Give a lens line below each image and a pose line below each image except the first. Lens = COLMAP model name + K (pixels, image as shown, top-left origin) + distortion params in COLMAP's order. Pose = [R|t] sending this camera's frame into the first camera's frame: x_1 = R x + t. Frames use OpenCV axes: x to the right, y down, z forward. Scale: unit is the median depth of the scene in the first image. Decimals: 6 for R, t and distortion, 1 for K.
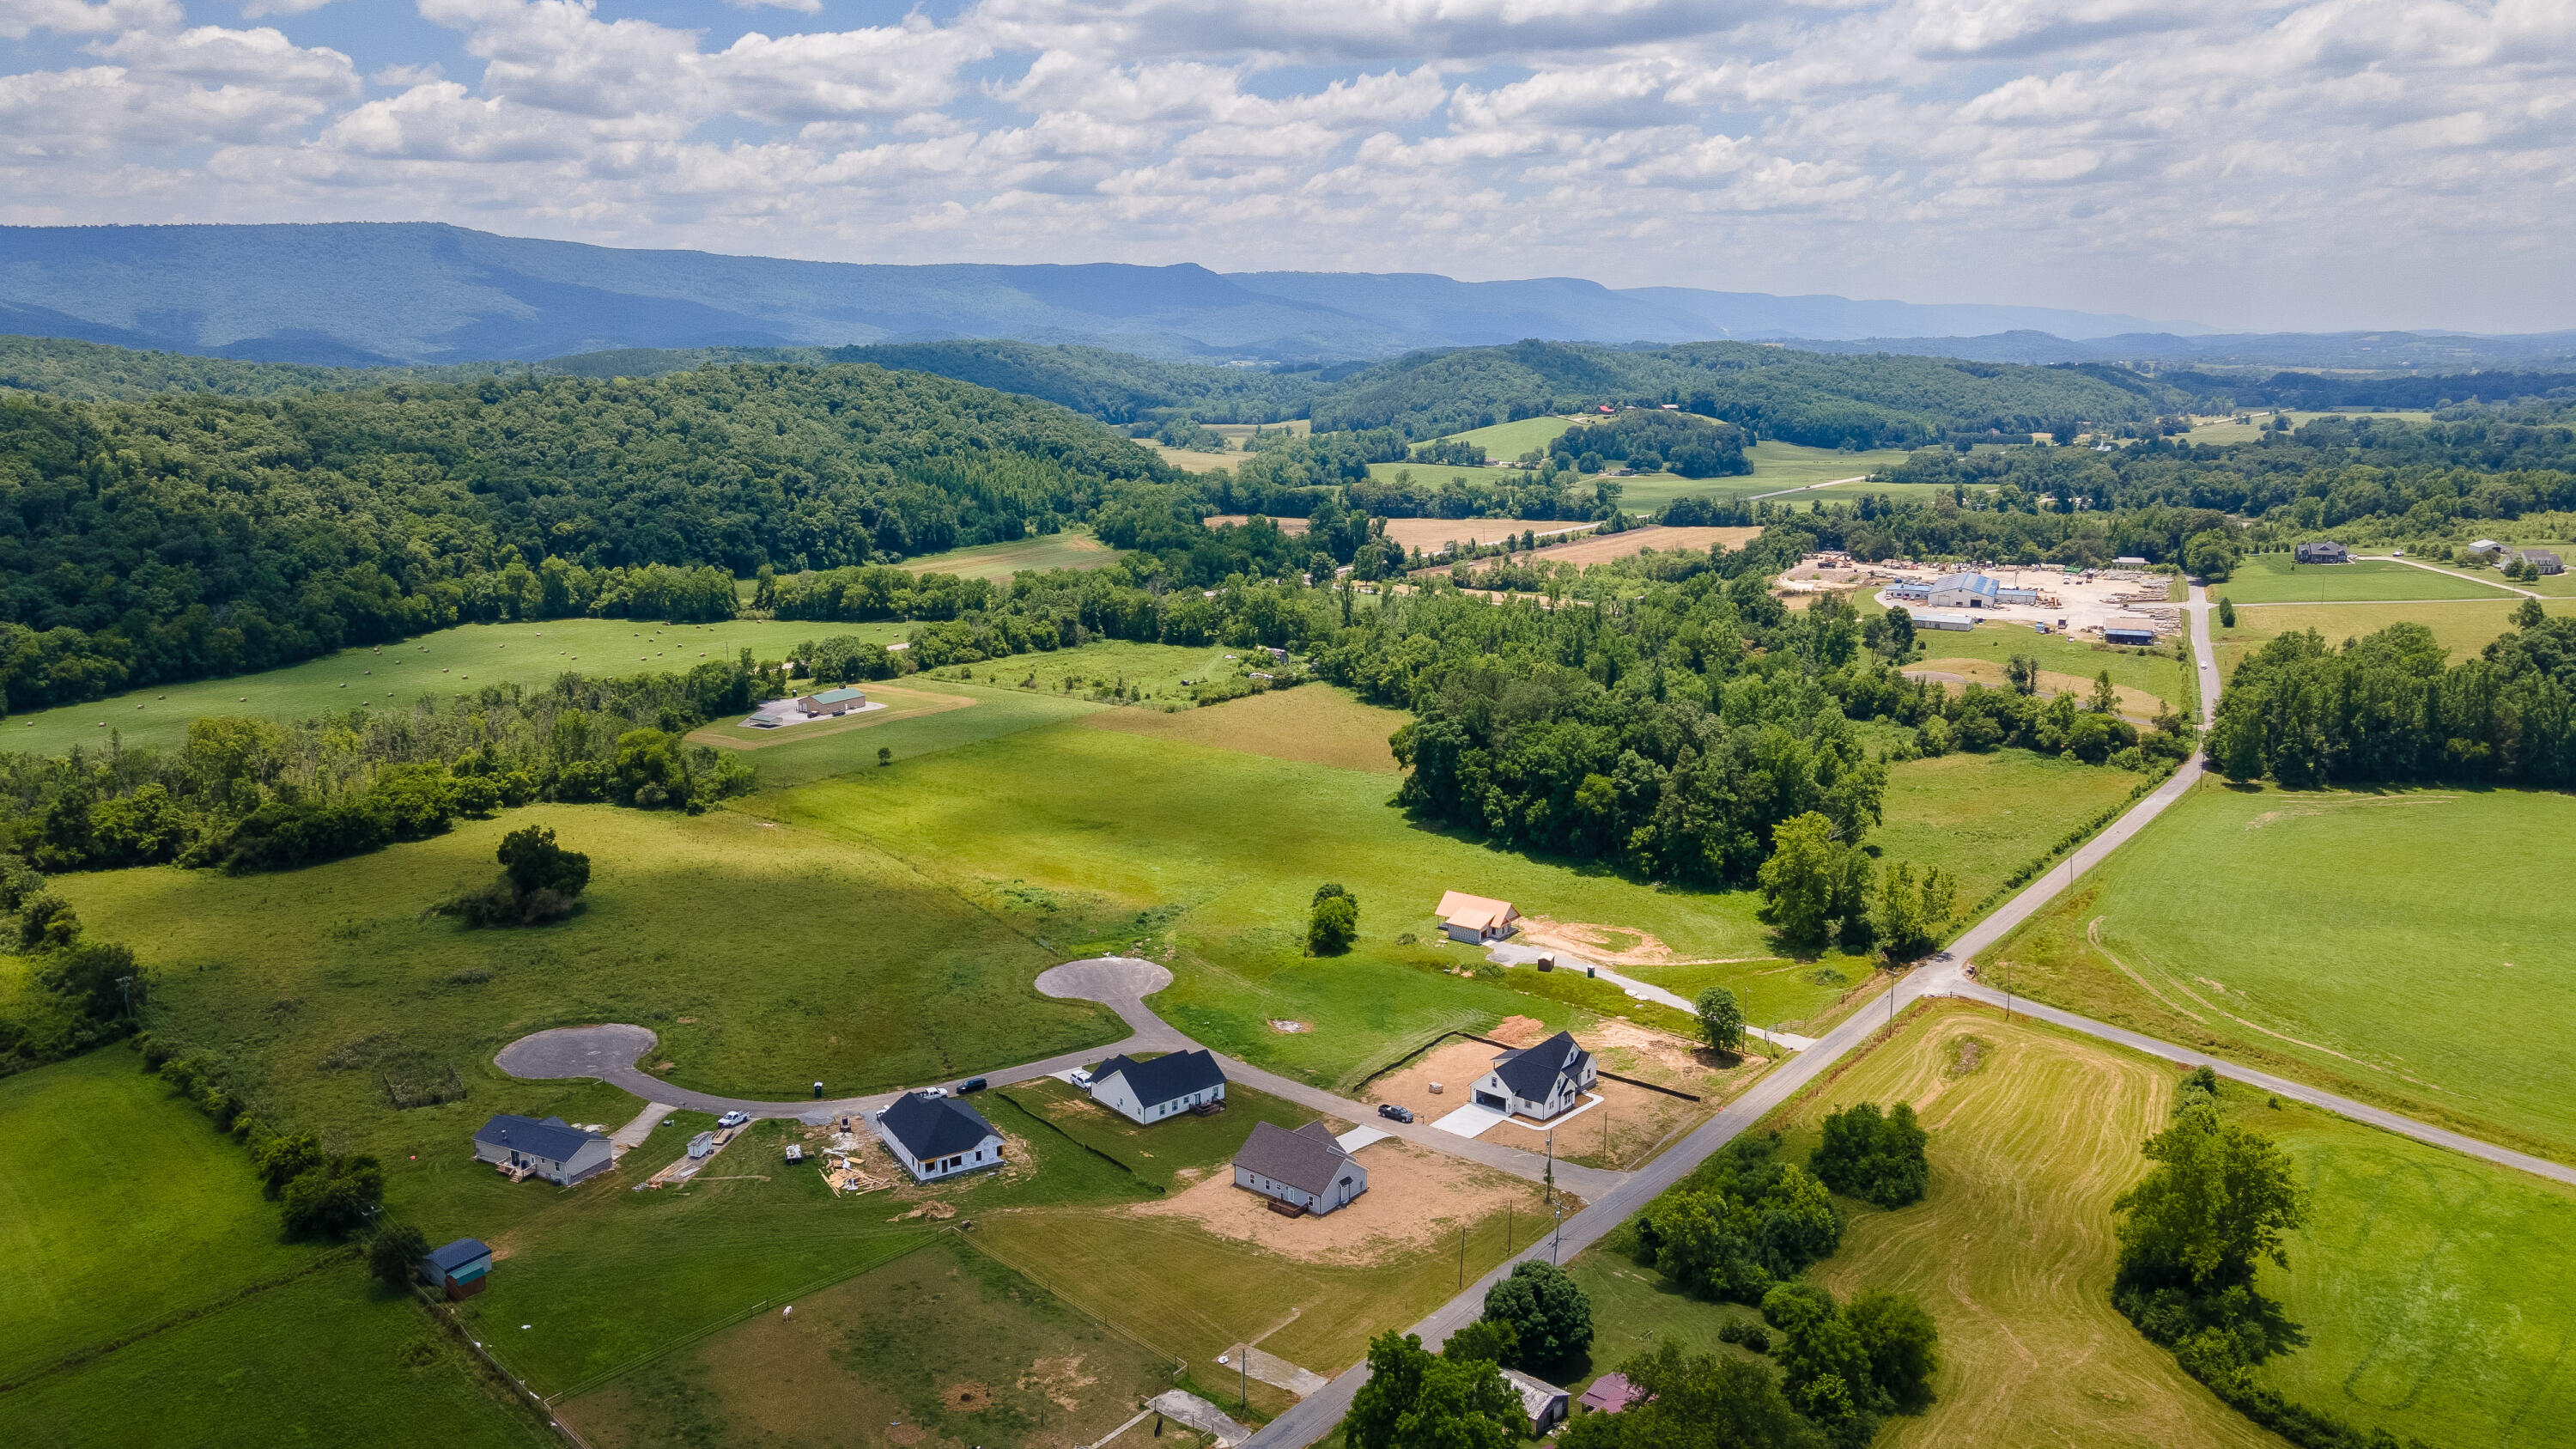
lens RADIAL K [[1870.1, 0, 1278.5], [0, 1870.1, 713.4], [0, 0, 1]] dist [0.034162, 0.011613]
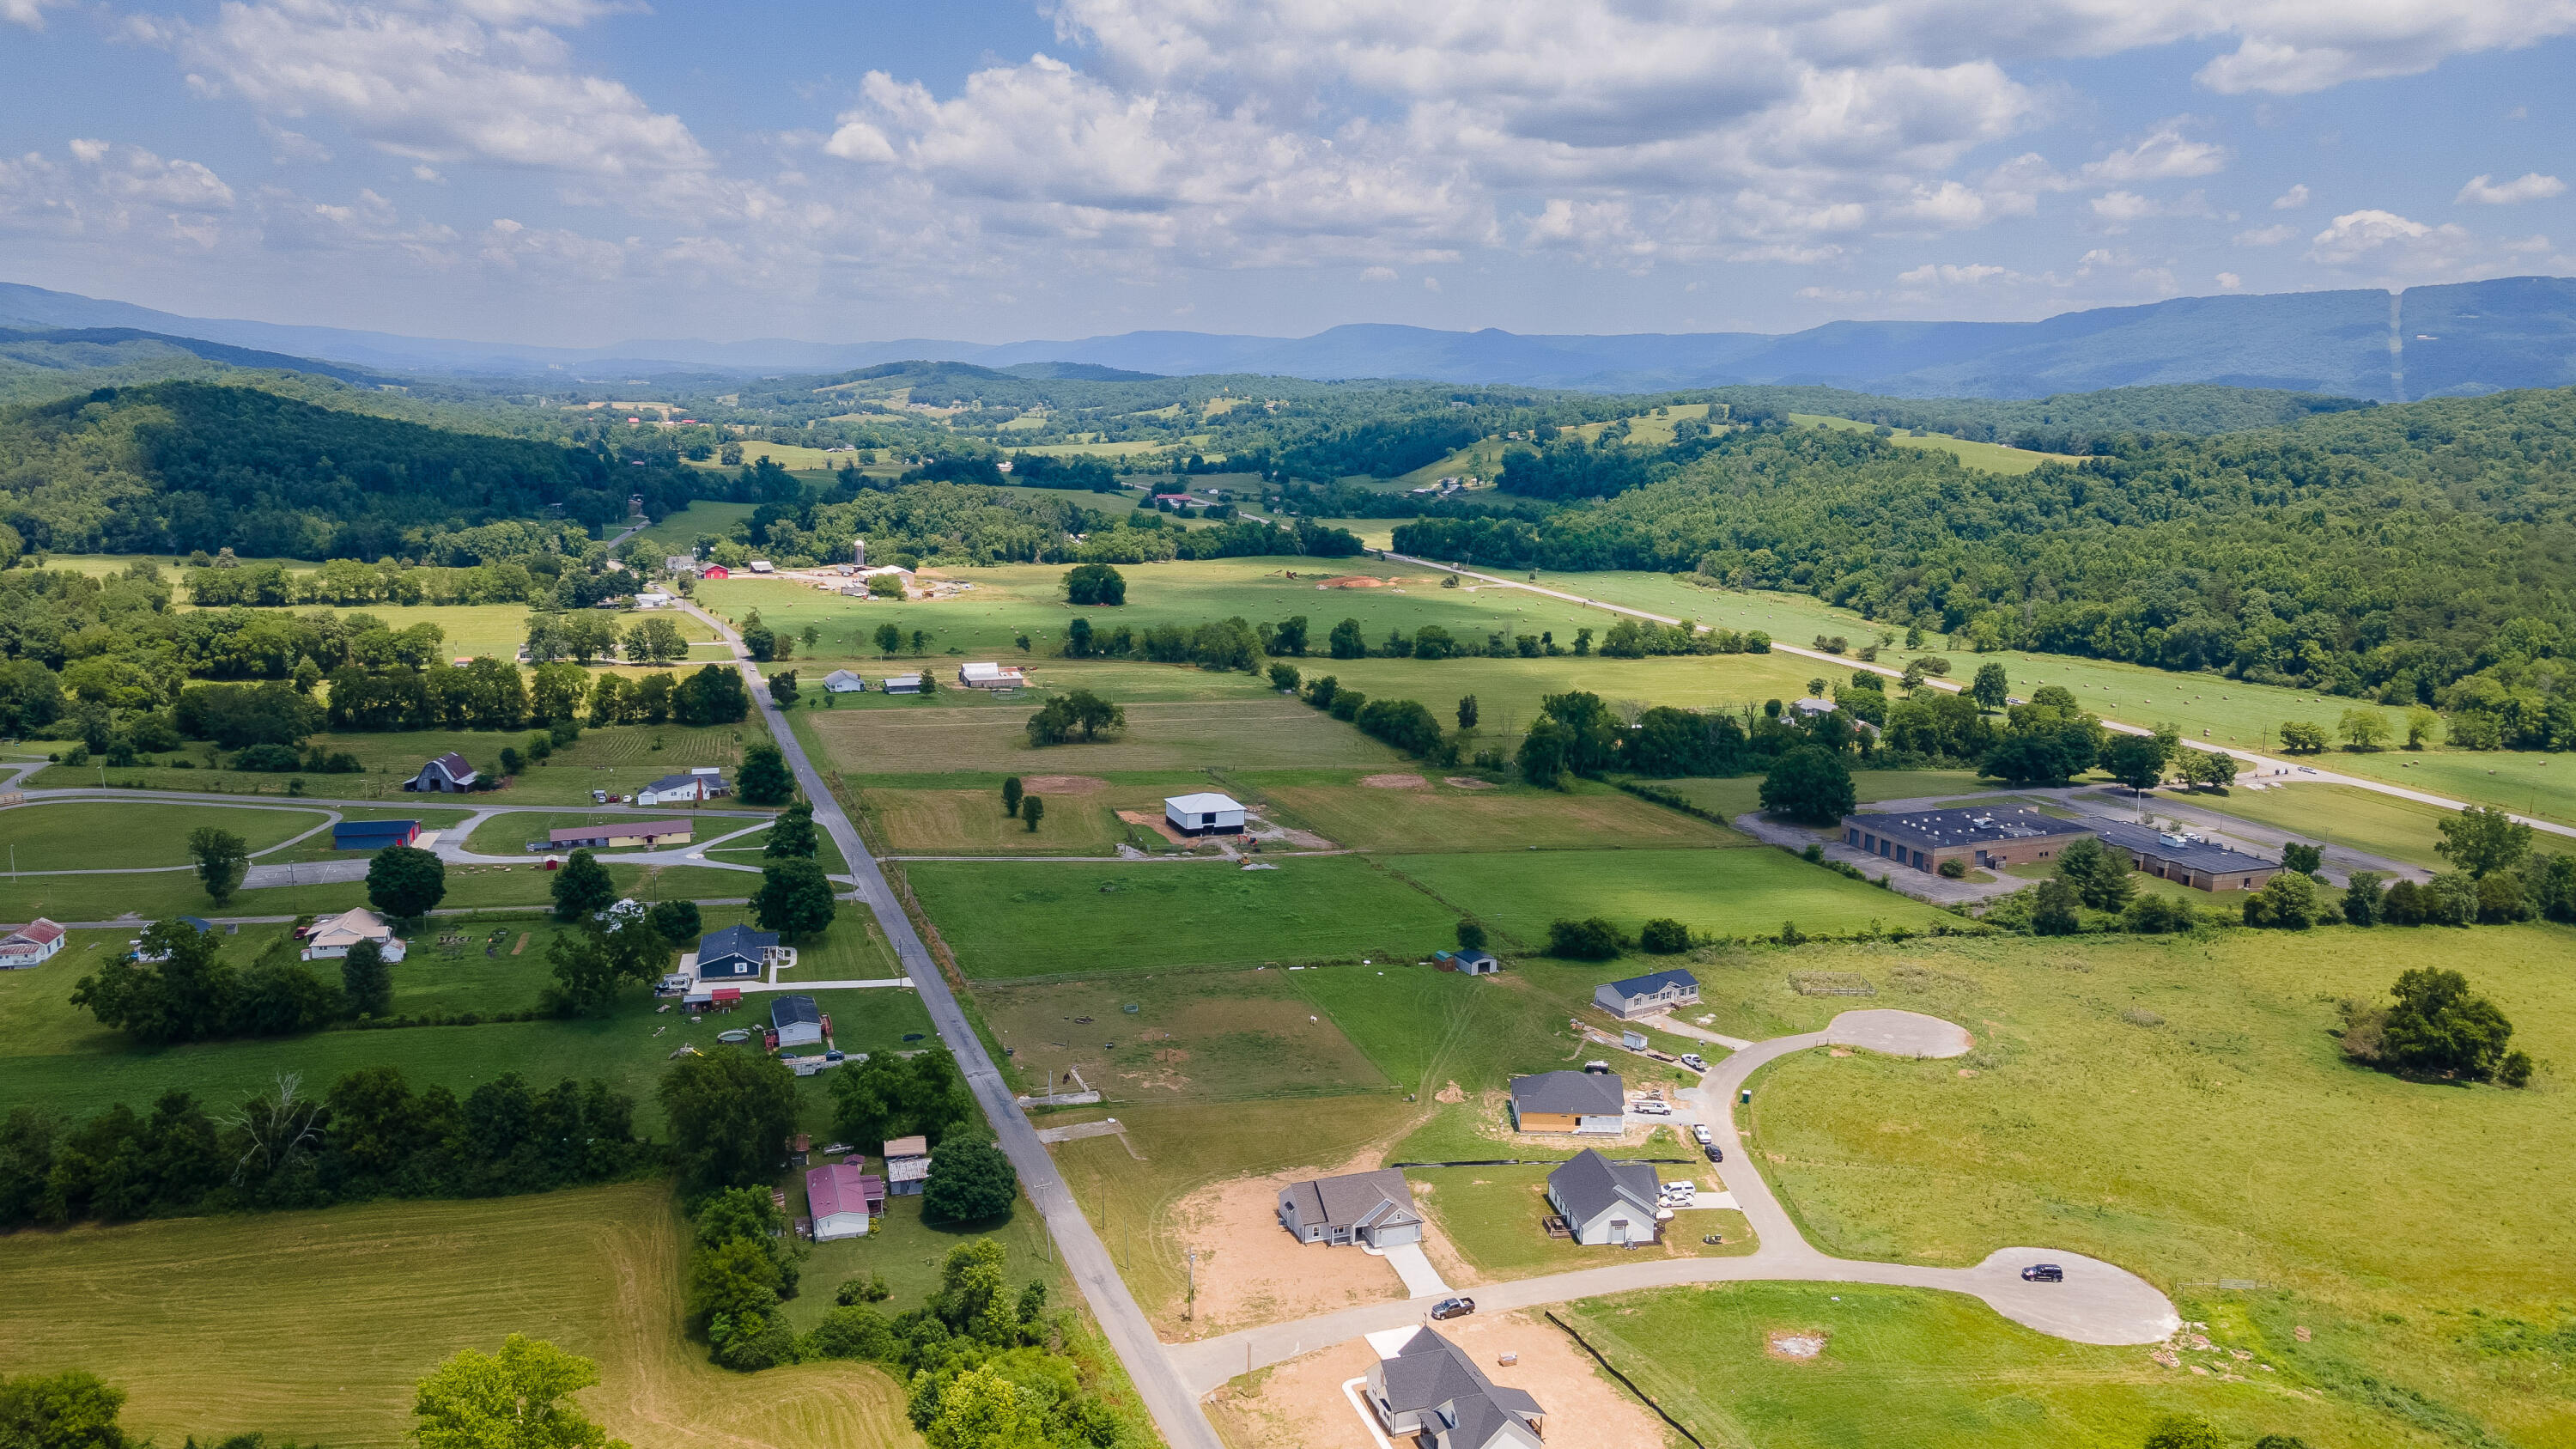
lens RADIAL K [[1859.7, 0, 1271.4], [0, 1859.7, 697.7], [0, 0, 1]] dist [0.039573, 0.003104]
pose [[-0.510501, 0.143537, -0.847813, 0.502703], [-0.185776, 0.944272, 0.271731, -0.165382], [0.839569, 0.296222, -0.455386, 0.803799]]
